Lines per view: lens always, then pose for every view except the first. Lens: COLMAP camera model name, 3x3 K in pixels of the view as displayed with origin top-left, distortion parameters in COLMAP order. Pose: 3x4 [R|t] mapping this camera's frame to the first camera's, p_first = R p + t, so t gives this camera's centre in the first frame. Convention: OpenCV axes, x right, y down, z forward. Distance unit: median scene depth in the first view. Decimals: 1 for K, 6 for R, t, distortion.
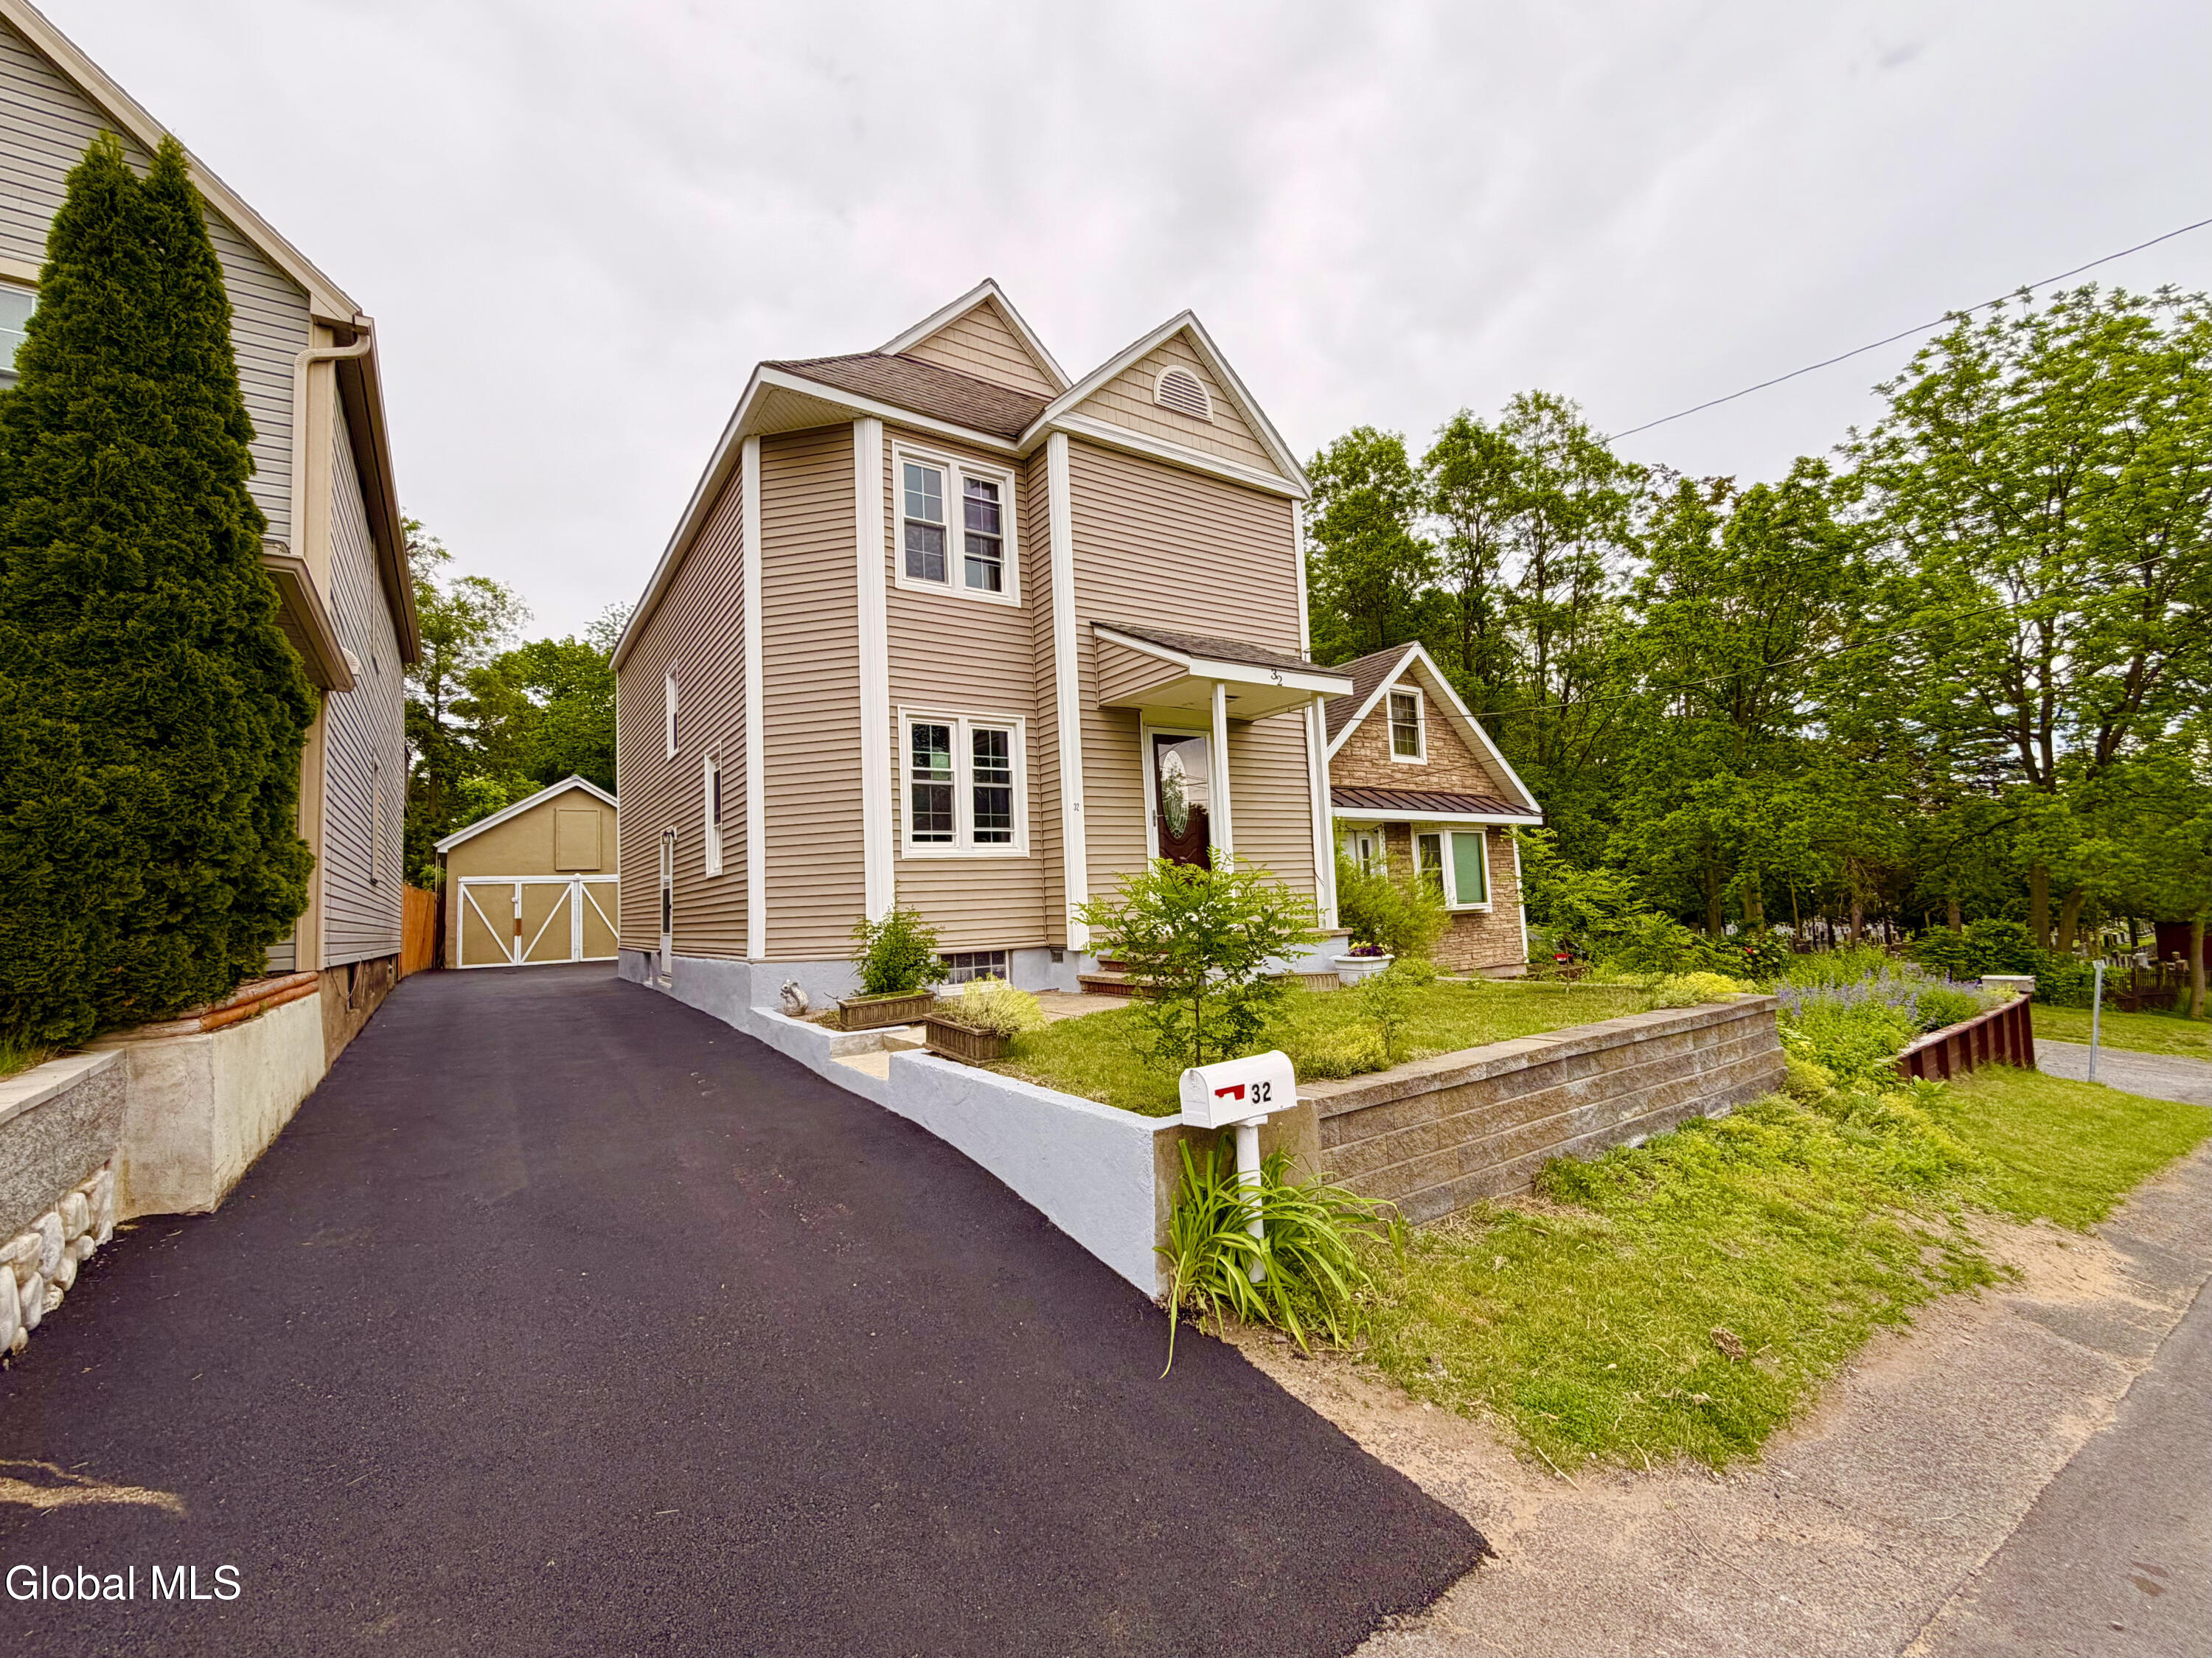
lens RADIAL K [[882.4, 0, 1098.4], [0, 882.4, 829.2], [0, 0, 1]] dist [-0.000057, 0.000044]
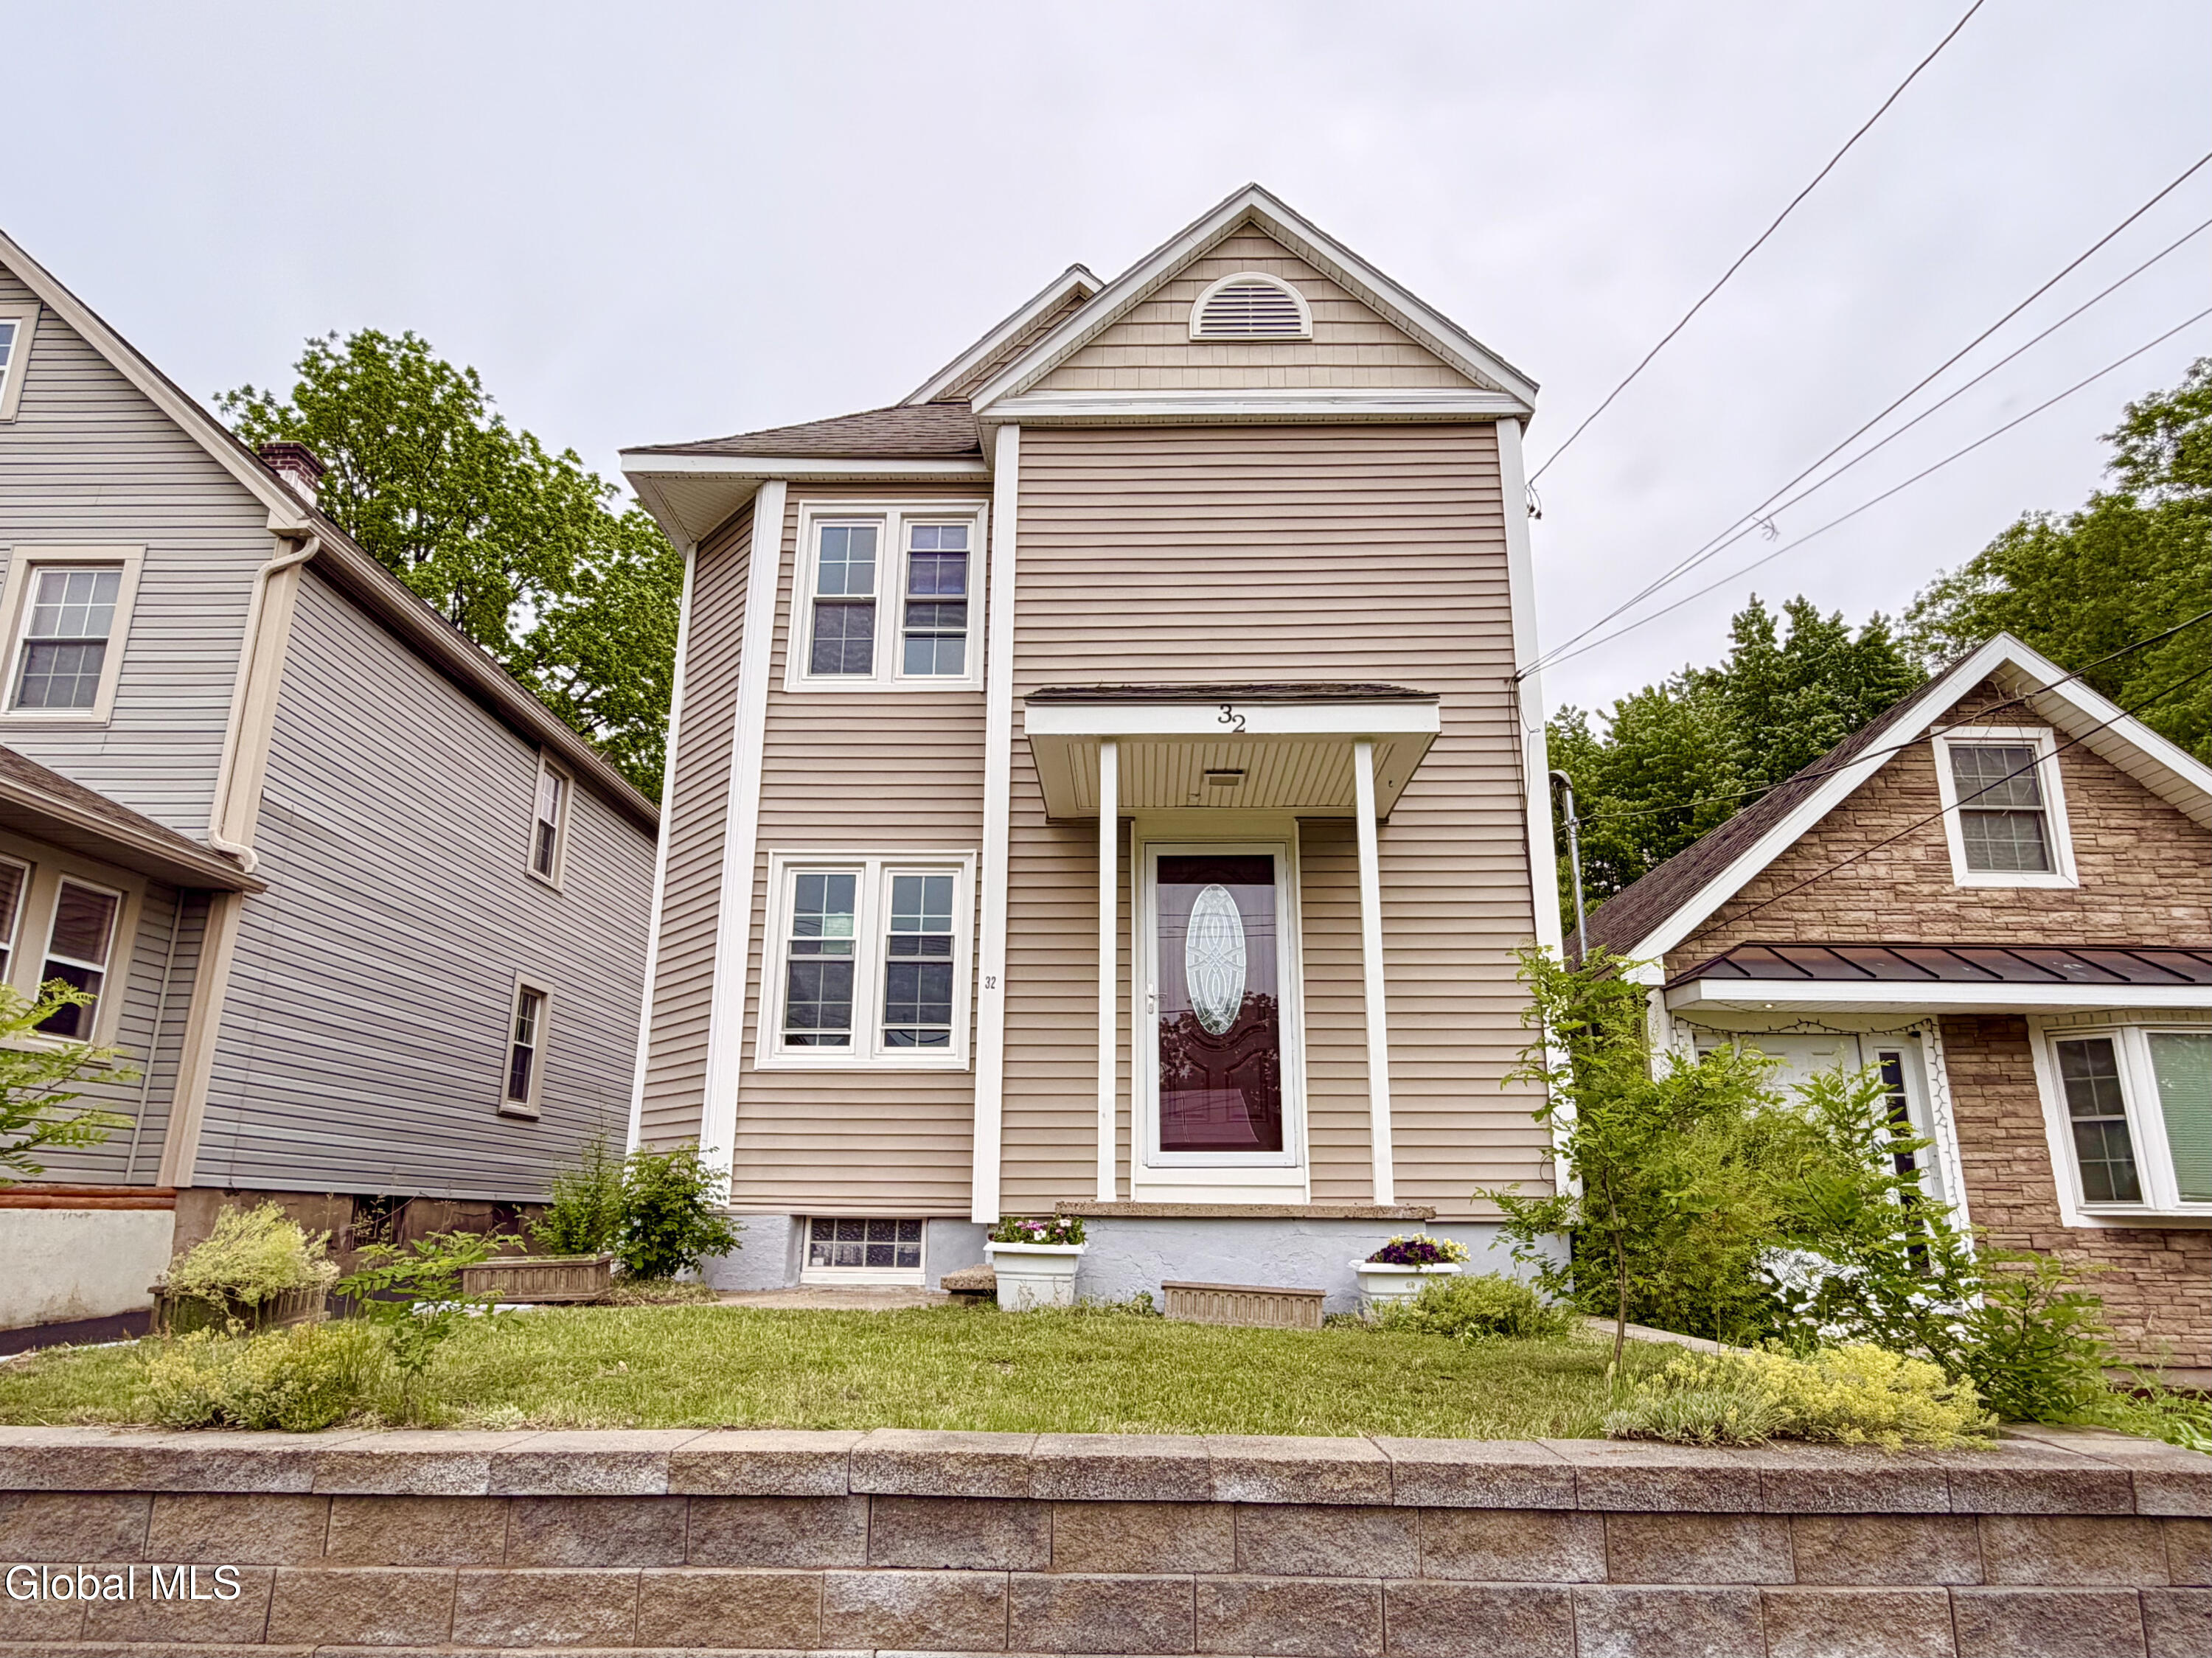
lens RADIAL K [[1228.3, 0, 1113.6], [0, 1228.3, 905.0], [0, 0, 1]] dist [0.002846, 0.000609]
pose [[0.828238, -0.089354, -0.553207, 0.507464], [0.003767, 0.988071, -0.153954, 0.051742], [0.560364, 0.125426, 0.818694, 0.333235]]
